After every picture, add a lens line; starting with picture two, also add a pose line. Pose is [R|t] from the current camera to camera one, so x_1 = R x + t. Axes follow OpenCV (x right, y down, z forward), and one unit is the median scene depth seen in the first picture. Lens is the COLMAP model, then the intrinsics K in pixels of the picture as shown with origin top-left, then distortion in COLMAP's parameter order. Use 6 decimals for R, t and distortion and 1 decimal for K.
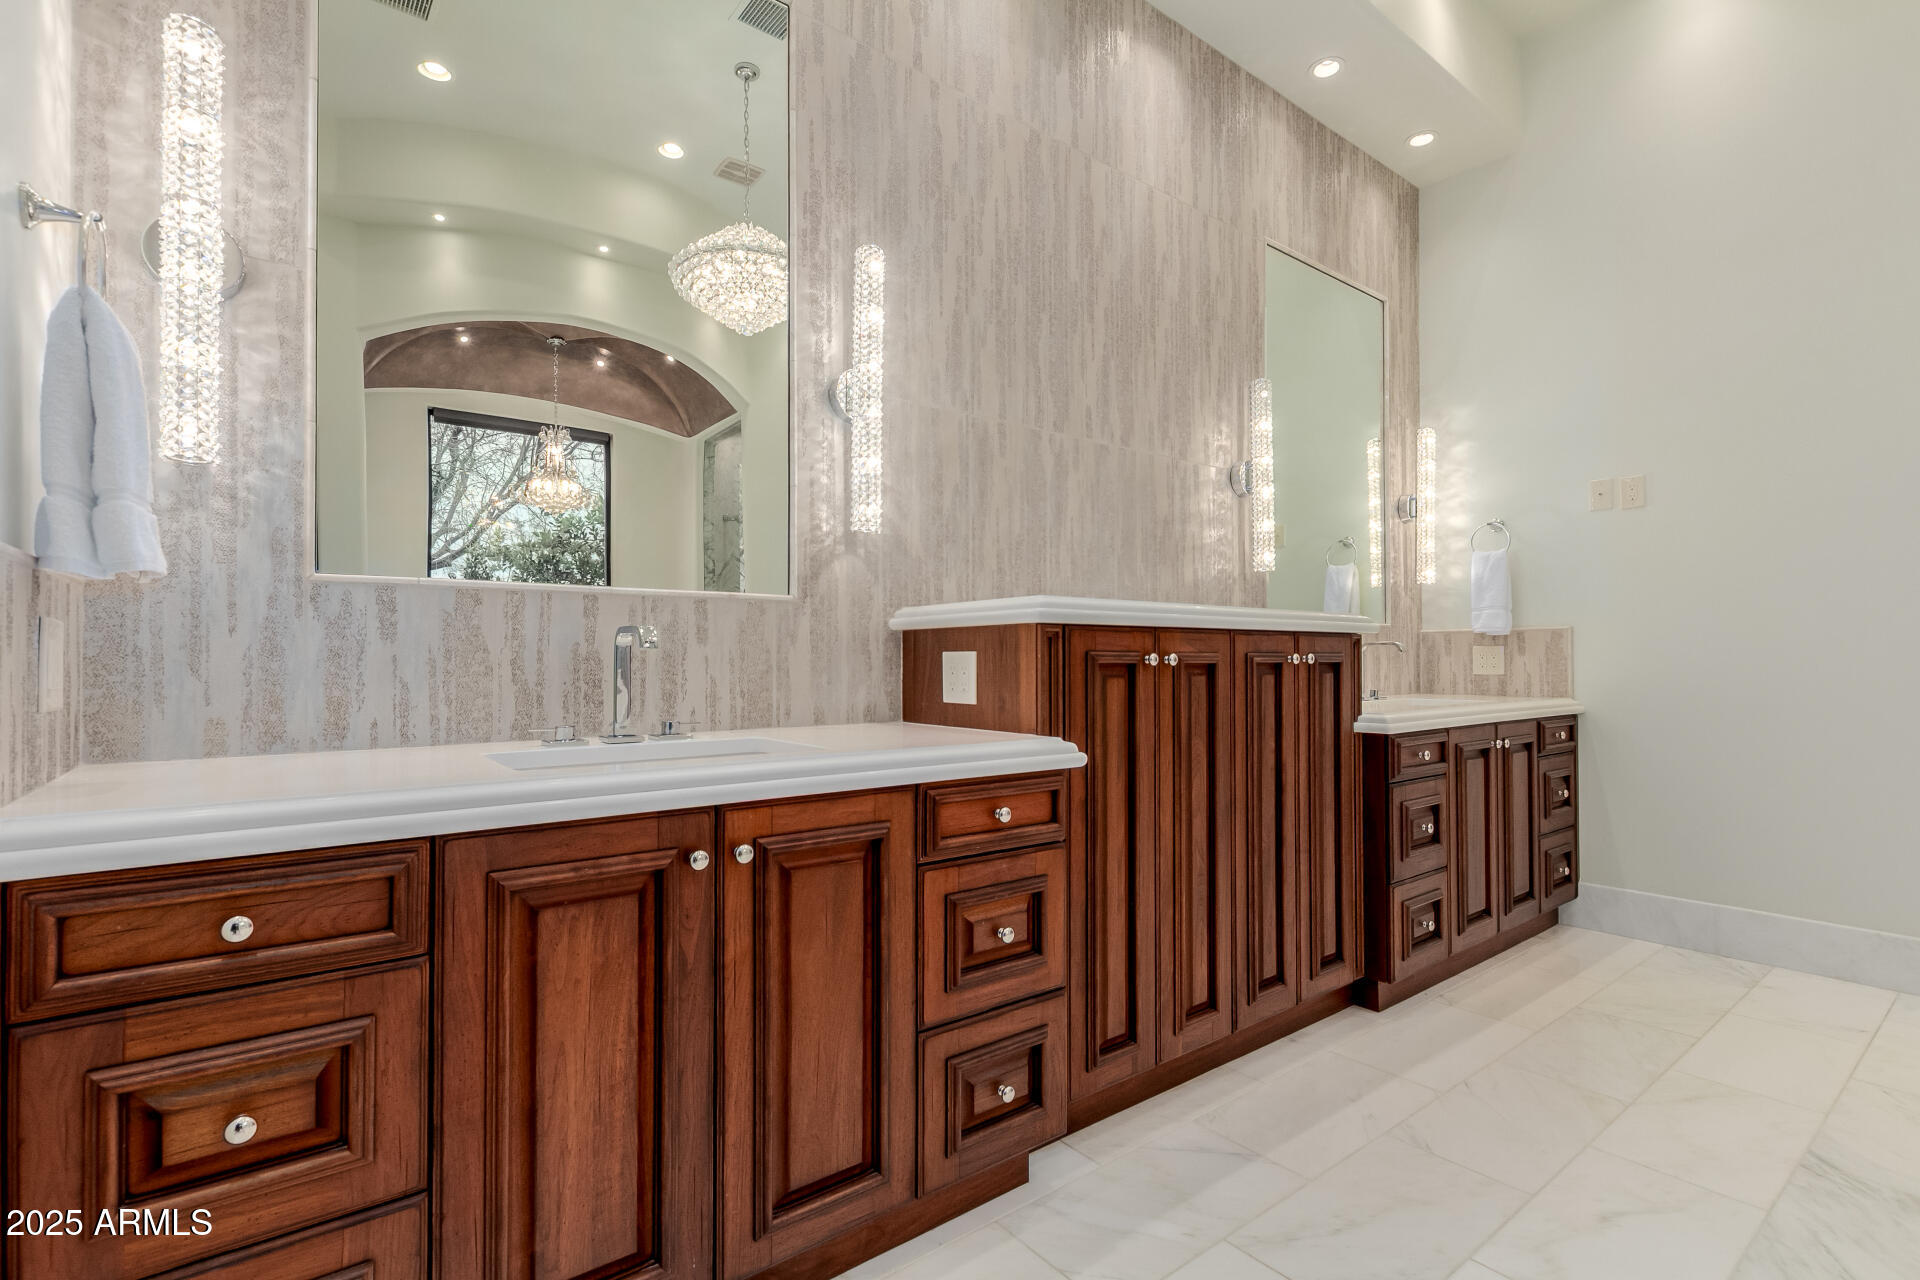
lens RADIAL K [[884.5, 0, 968.7], [0, 884.5, 648.7], [0, 0, 1]] dist [0.008000, -0.003267]
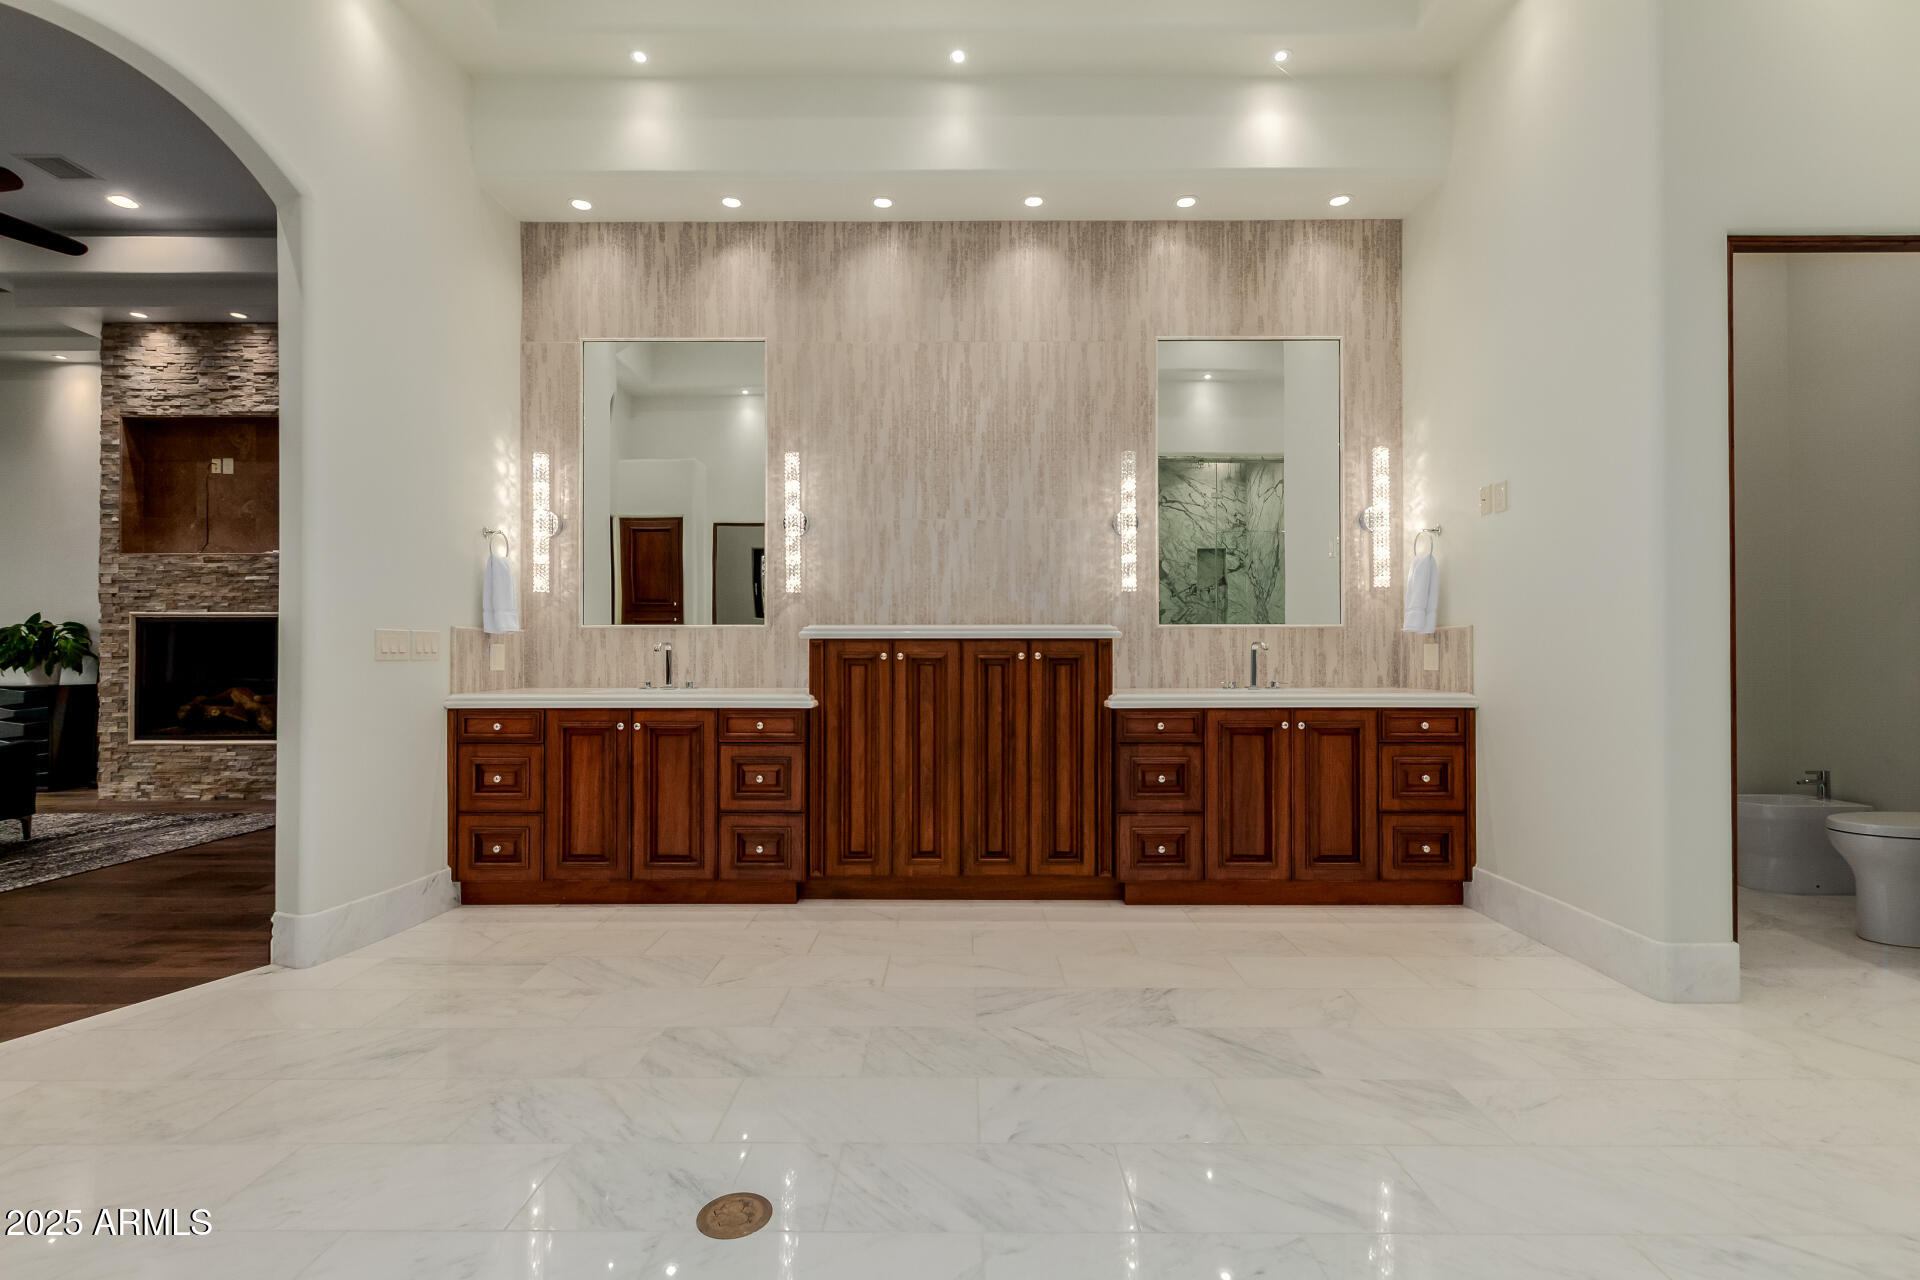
lens RADIAL K [[884.5, 0, 948.4], [0, 884.5, 642.9], [0, 0, 1]] dist [0.008000, -0.003267]
pose [[0.783557, -0.006464, -0.621287, 1.222448], [0.006908, 0.999975, -0.001691, -0.009747], [0.621282, -0.002967, 0.783581, -0.309816]]
